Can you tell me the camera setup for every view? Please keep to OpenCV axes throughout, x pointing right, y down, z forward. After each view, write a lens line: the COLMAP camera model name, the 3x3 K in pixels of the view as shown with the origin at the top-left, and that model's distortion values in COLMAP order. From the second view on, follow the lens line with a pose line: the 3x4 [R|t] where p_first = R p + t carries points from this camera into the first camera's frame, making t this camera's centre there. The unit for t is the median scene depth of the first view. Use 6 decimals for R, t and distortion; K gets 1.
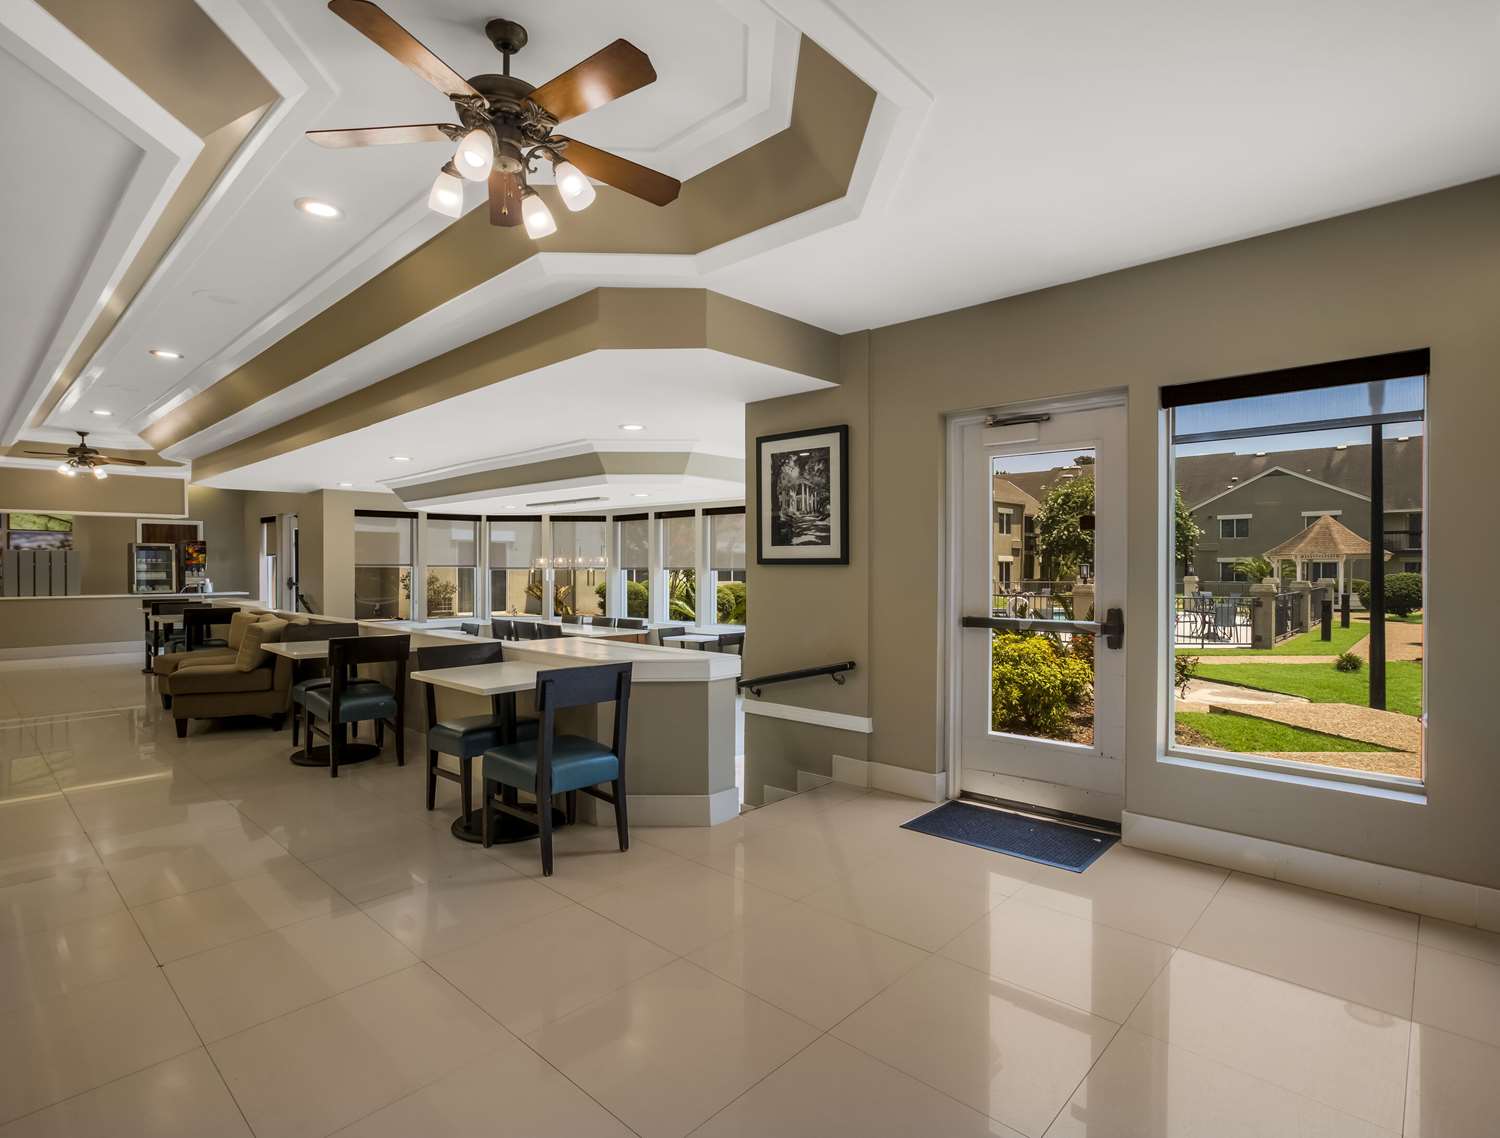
lens RADIAL K [[781.2, 0, 774.5], [0, 781.2, 571.2], [0, 0, 1]] dist [-0.041196, 0.002568]
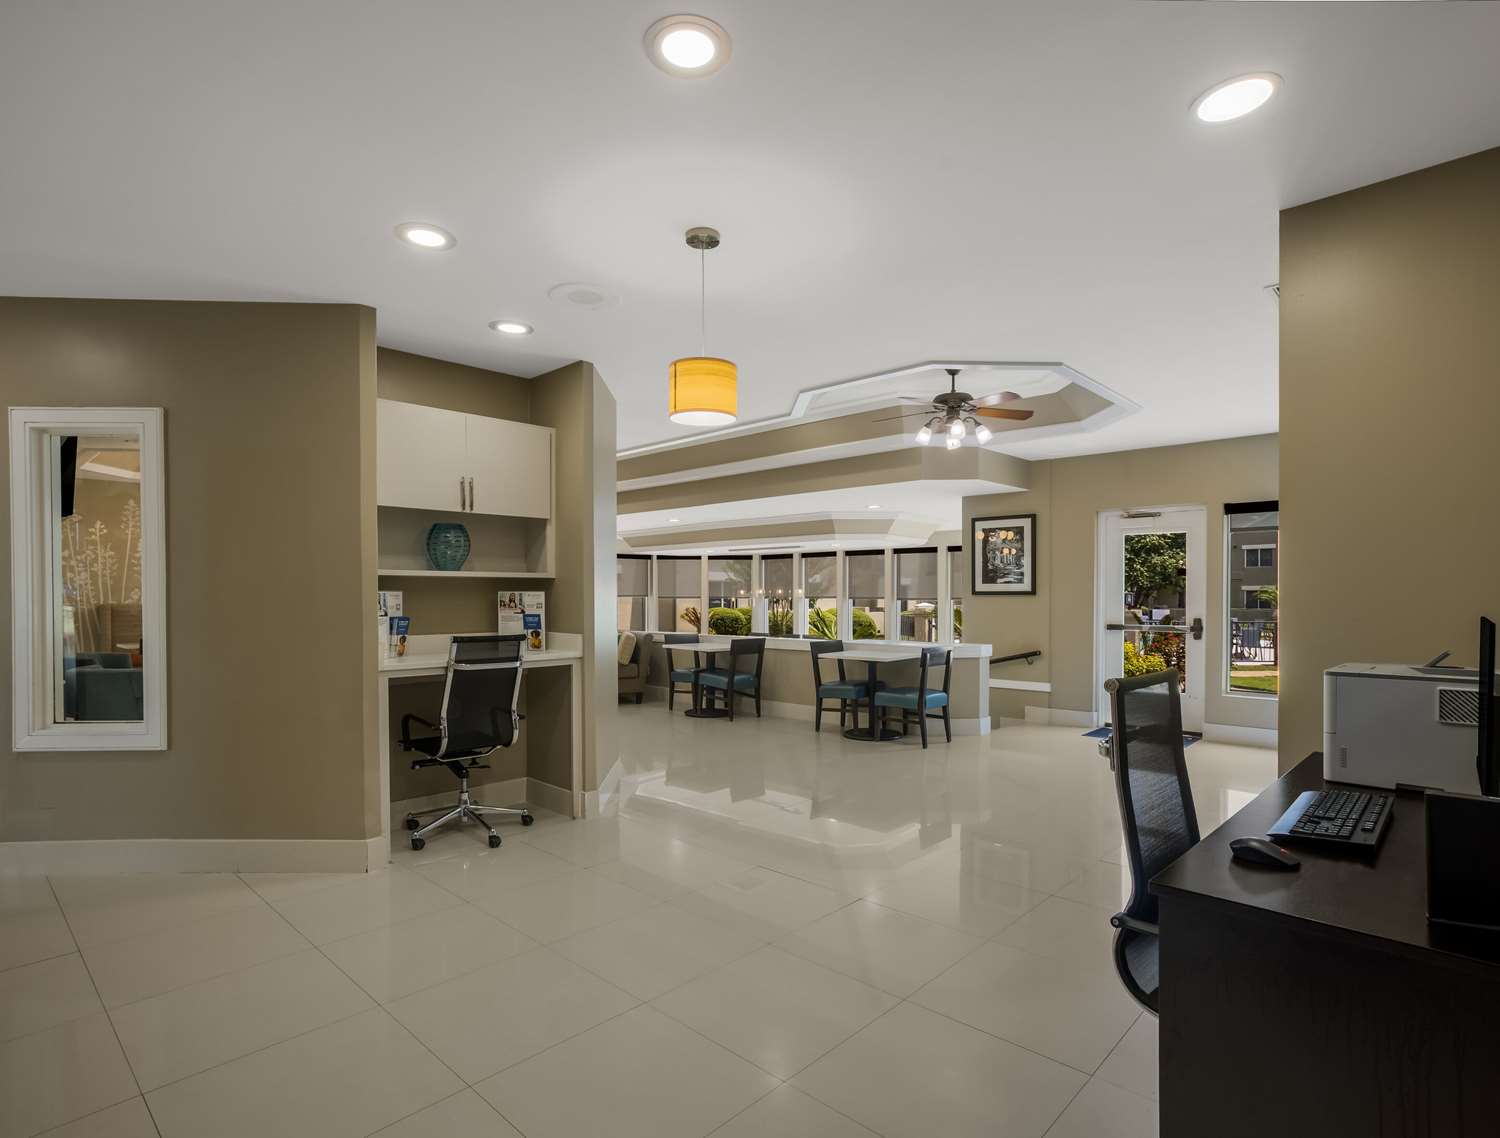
lens RADIAL K [[781.2, 0, 781.9], [0, 781.2, 603.3], [0, 0, 1]] dist [-0.041196, 0.002568]
pose [[0.999870, -0.001310, -0.016075, -0.425262], [0.001387, 0.999988, 0.004777, 0.001147], [0.016069, -0.004799, 0.999859, -0.701250]]
